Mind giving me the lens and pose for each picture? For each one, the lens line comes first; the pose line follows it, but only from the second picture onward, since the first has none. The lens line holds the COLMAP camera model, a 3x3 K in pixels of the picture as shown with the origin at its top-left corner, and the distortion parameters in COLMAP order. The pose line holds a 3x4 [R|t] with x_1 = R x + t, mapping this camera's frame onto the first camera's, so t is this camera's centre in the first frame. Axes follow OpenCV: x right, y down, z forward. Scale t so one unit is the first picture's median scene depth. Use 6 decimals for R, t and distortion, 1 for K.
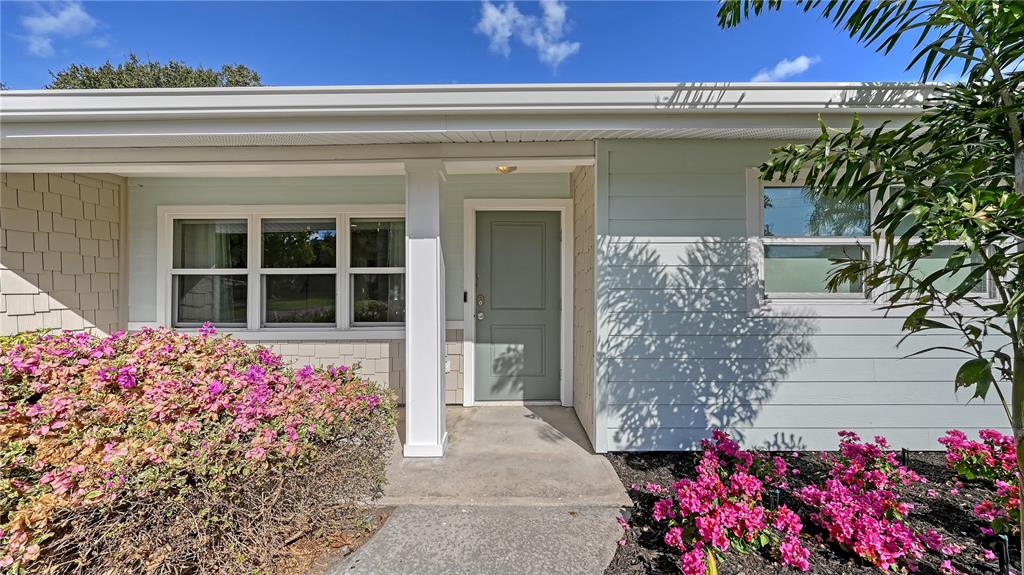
lens RADIAL K [[410.2, 0, 512.0], [0, 410.2, 287.5], [0, 0, 1]] dist [-0.010321, -0.000115]
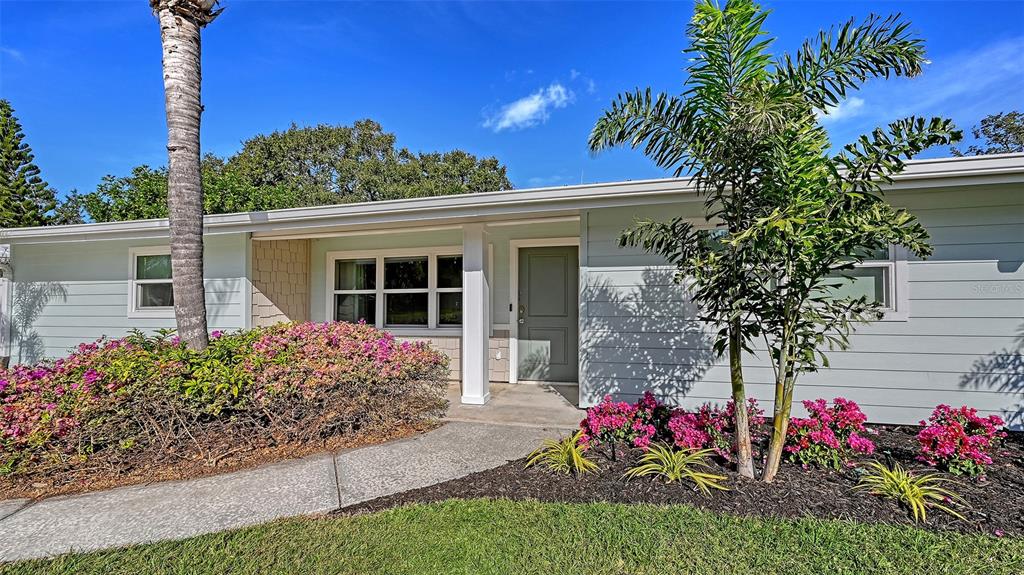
lens RADIAL K [[410.2, 0, 512.0], [0, 410.2, 287.5], [0, 0, 1]] dist [-0.010321, -0.000115]
pose [[0.970993, -0.011953, -0.238807, 0.259254], [0.003931, 0.999413, -0.034038, 0.001344], [0.239074, 0.032112, 0.970470, -0.443580]]
